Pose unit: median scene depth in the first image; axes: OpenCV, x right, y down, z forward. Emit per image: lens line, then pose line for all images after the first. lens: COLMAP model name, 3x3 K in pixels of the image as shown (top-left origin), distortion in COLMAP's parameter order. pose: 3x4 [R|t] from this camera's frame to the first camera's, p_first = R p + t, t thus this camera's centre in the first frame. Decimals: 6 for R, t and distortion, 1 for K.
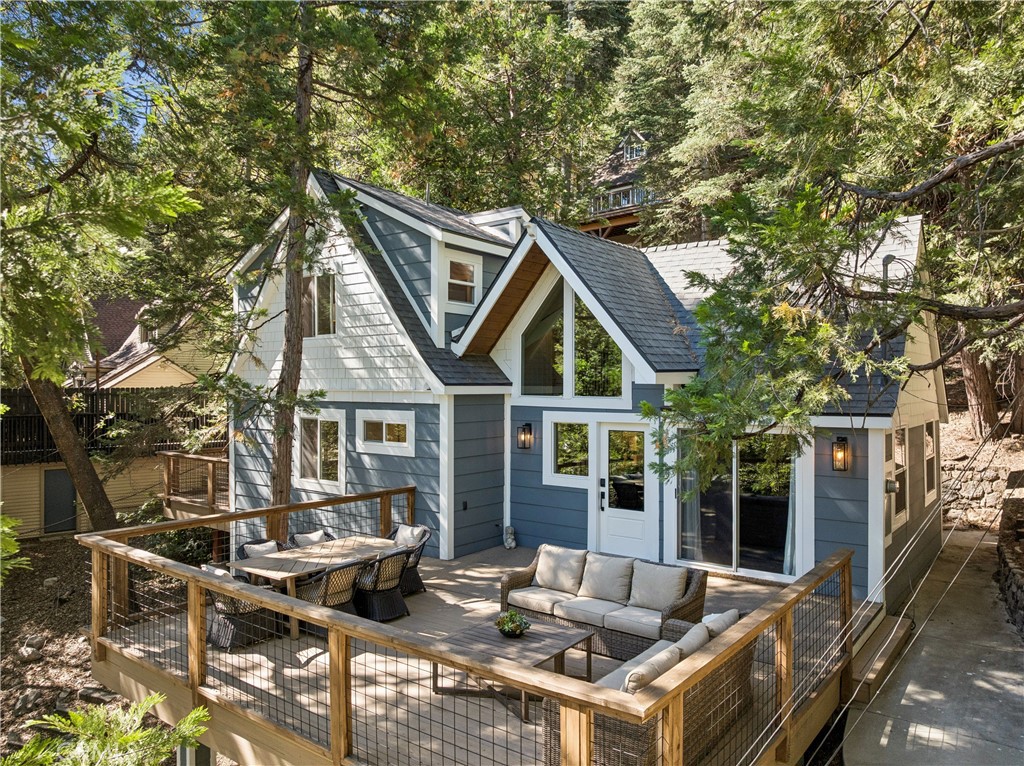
lens RADIAL K [[731.7, 0, 512.0], [0, 731.7, 383.0], [0, 0, 1]] dist [-0.008741, -0.002664]
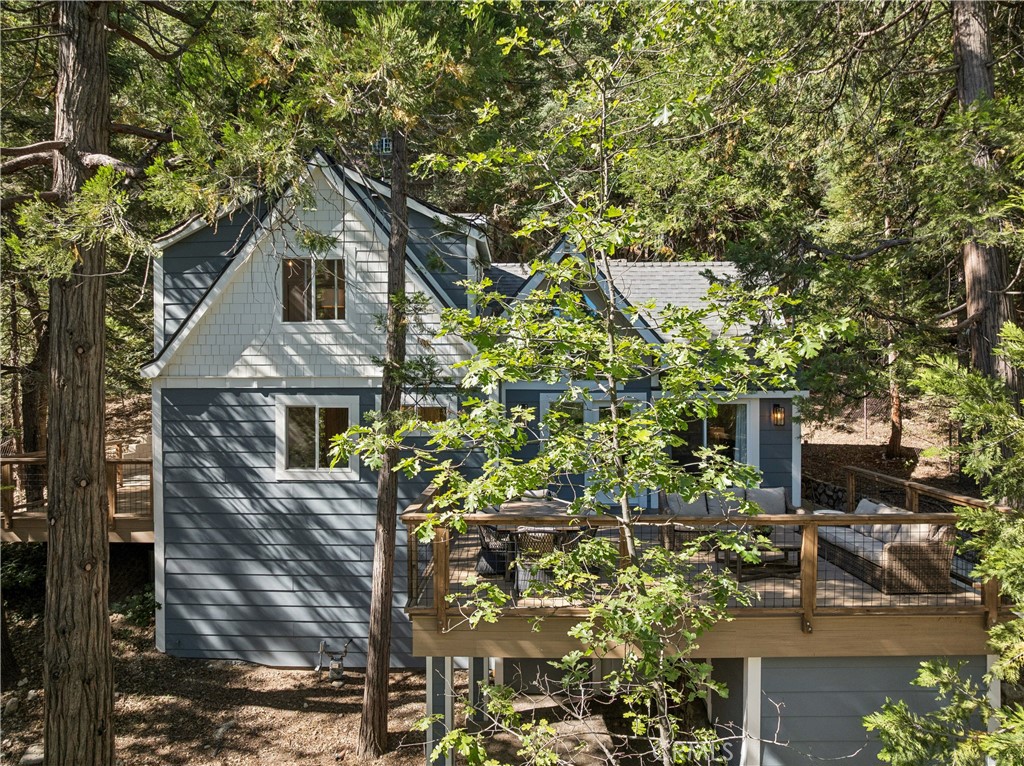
lens RADIAL K [[737.6, 0, 509.4], [0, 737.6, 395.6], [0, 0, 1]] dist [-0.001211, -0.000904]
pose [[0.810235, -0.014111, 0.585935, -0.716947], [0.006381, 0.999863, 0.015256, 0.023821], [-0.586070, -0.008622, 0.810215, 0.058579]]
